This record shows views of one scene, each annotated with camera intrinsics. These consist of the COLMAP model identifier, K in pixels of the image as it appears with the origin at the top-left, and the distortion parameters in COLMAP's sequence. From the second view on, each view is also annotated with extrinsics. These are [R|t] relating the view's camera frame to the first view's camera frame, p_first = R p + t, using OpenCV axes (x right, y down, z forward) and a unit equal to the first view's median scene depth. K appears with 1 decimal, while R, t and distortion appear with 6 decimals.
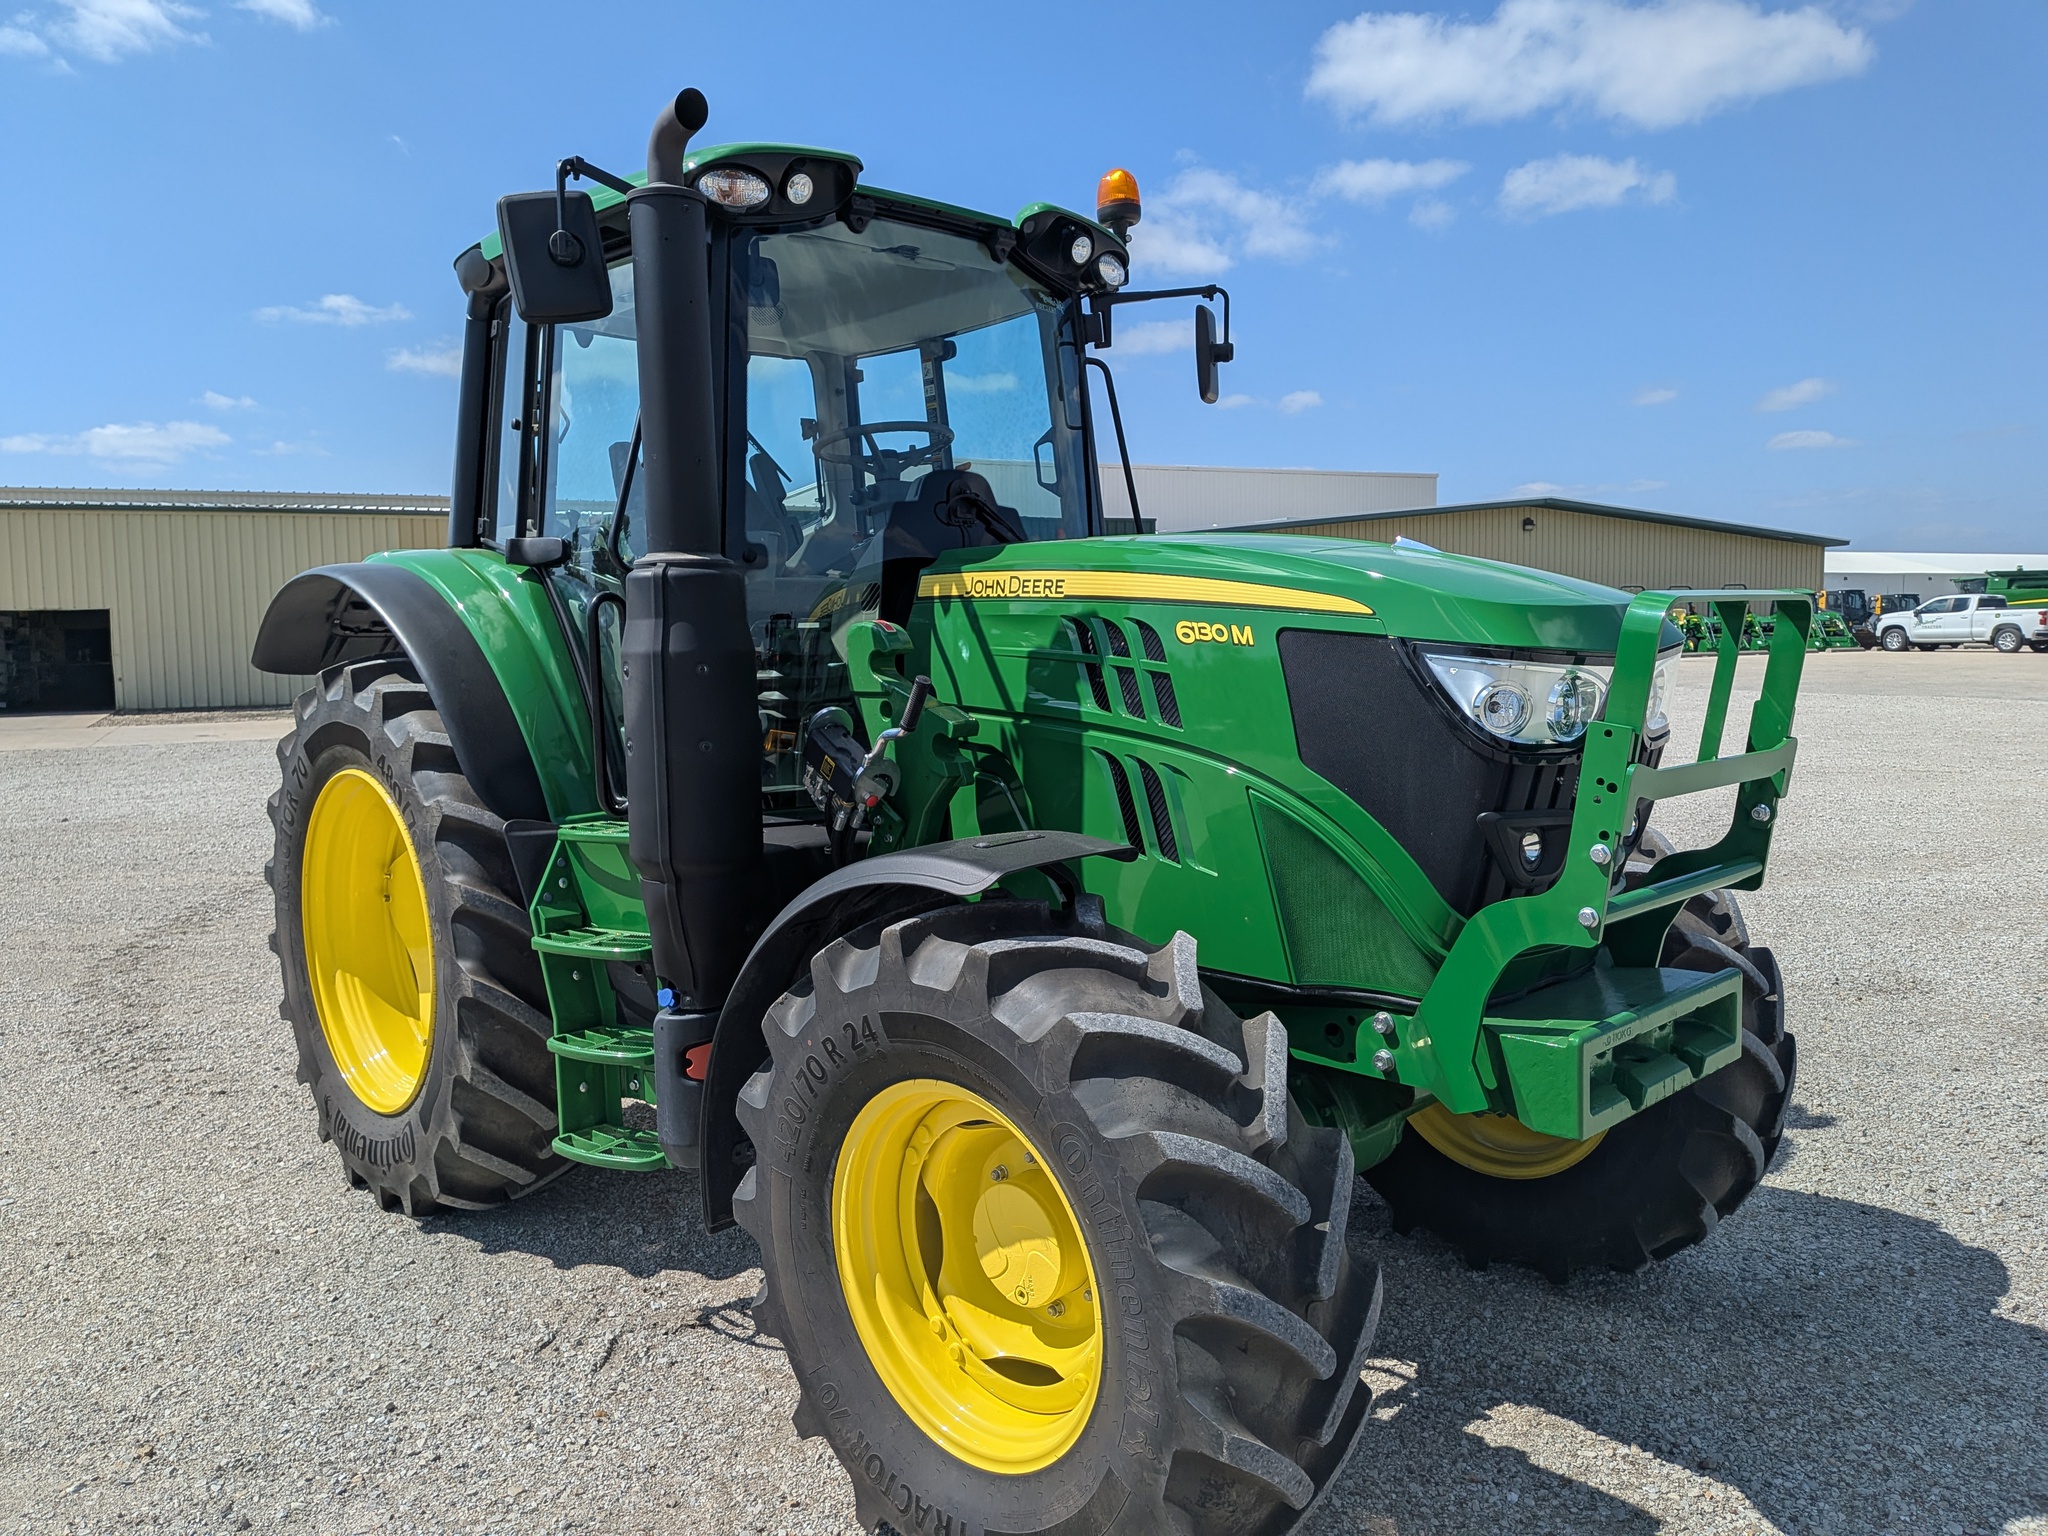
lens RADIAL K [[1489.8, 0, 1018.0], [0, 1489.8, 843.7], [0, 0, 1]] dist [0.006808, -0.033354]
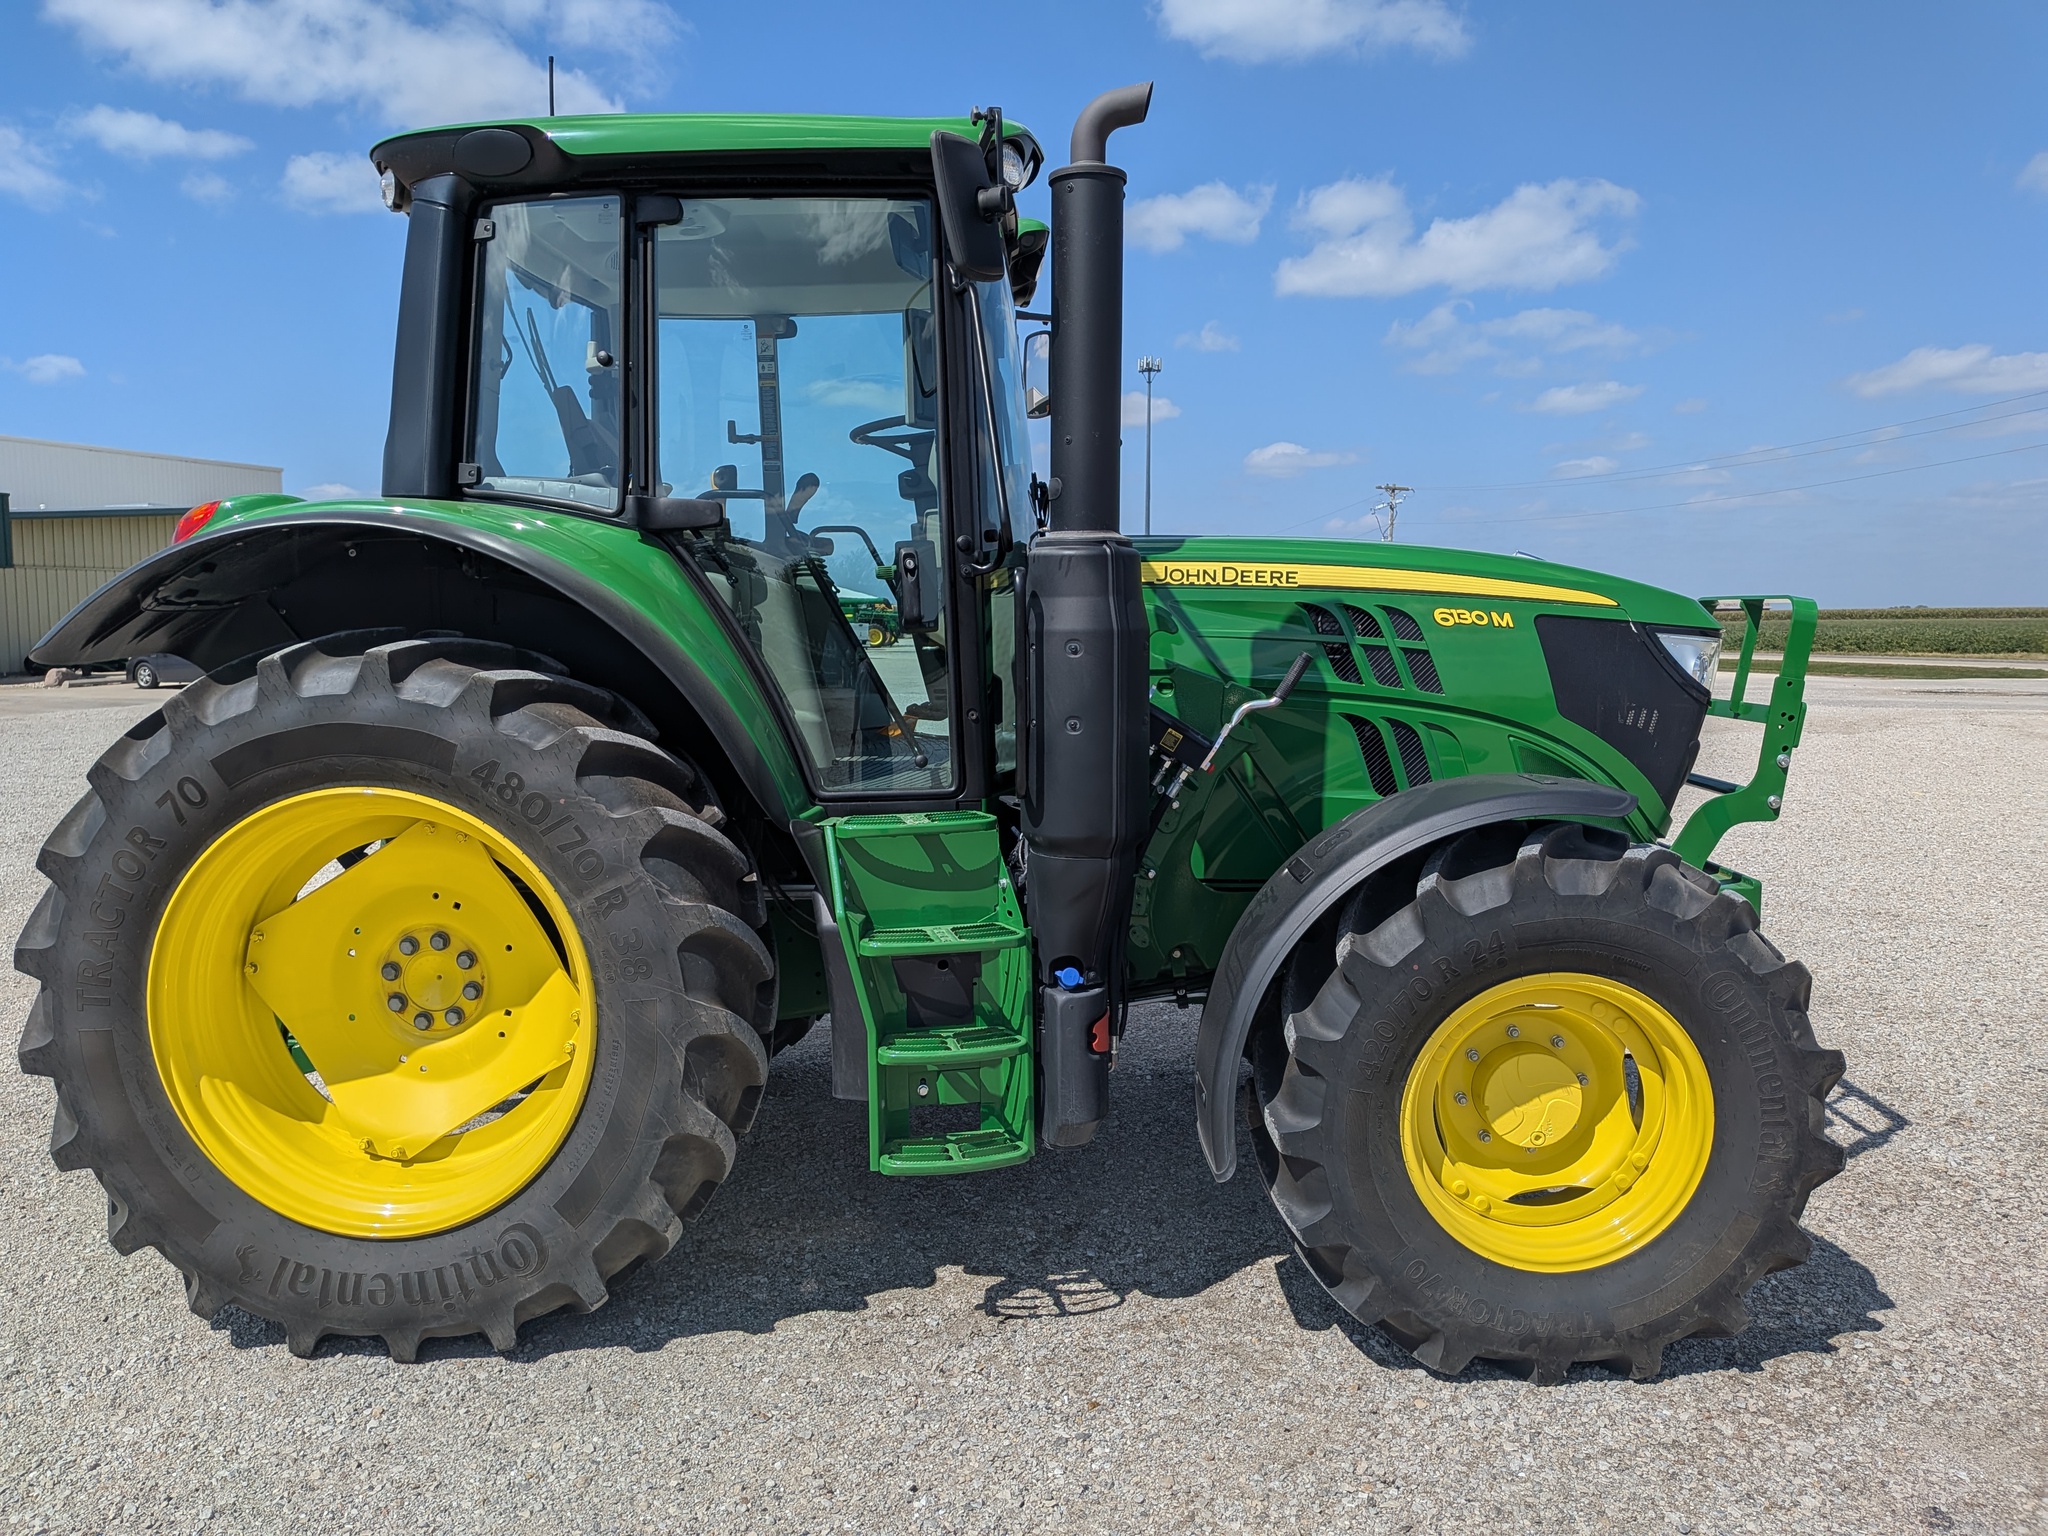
lens RADIAL K [[1470.1, 0, 964.6], [0, 1470.1, 848.6], [0, 0, 1]] dist [0.046259, -0.066921]
pose [[0.719025, -0.088576, 0.689317, -0.958571], [0.088729, 0.995428, 0.035358, -0.023047], [-0.689297, 0.035739, 0.723597, 0.334741]]
